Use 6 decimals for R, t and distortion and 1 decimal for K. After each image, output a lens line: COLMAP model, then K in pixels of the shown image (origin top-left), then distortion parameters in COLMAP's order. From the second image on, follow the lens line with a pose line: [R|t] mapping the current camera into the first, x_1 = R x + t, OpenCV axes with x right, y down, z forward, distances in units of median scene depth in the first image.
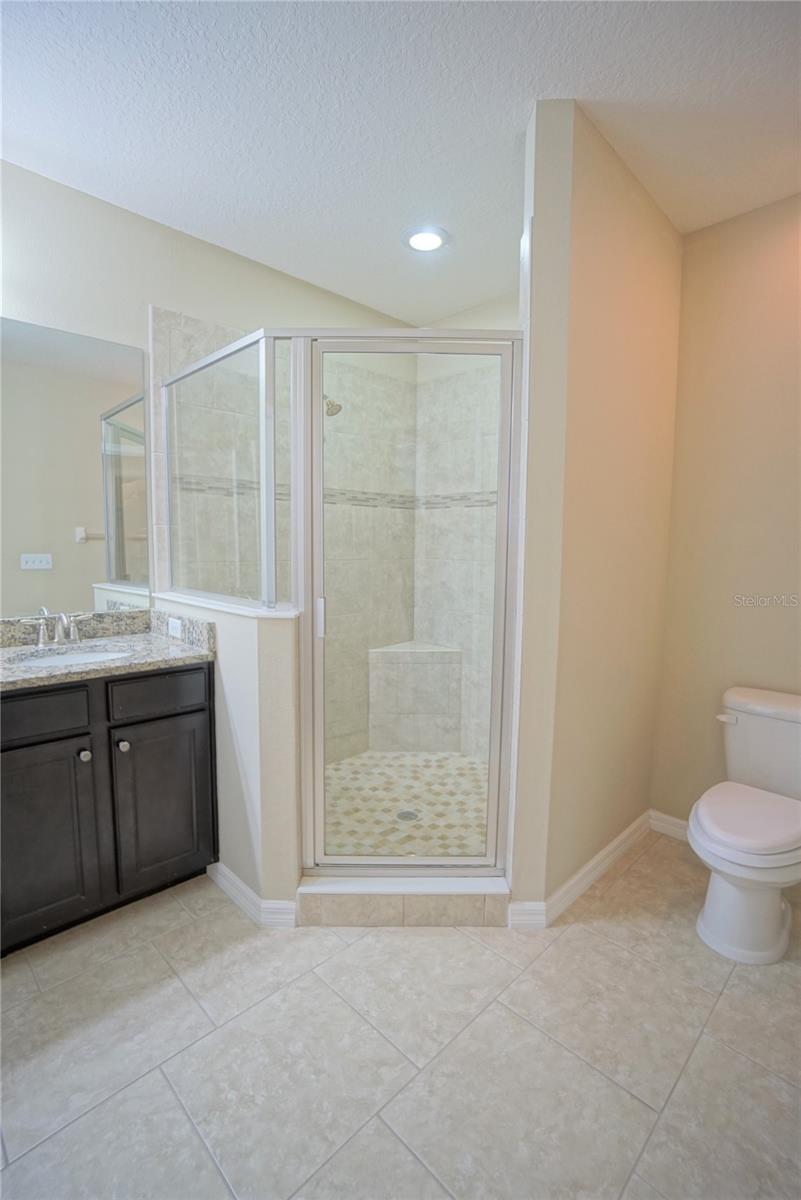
lens RADIAL K [[546.4, 0, 400.5], [0, 546.4, 600.0], [0, 0, 1]] dist [-0.001419, -0.000302]
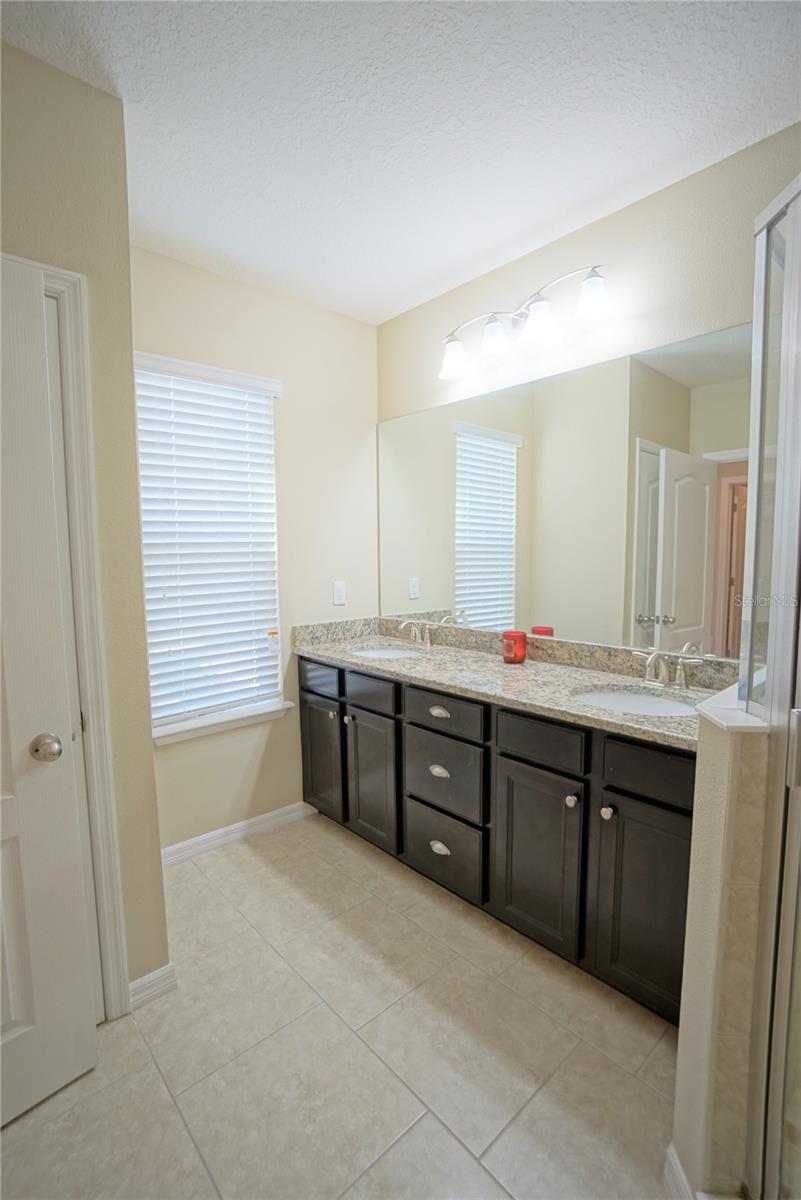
lens RADIAL K [[546.4, 0, 400.5], [0, 546.4, 600.0], [0, 0, 1]] dist [-0.001419, -0.000302]
pose [[-0.046651, 0.079758, -0.995722, 0.370998], [-0.085018, 0.992873, 0.083513, -0.122055], [0.995287, 0.088550, -0.039538, 0.687961]]
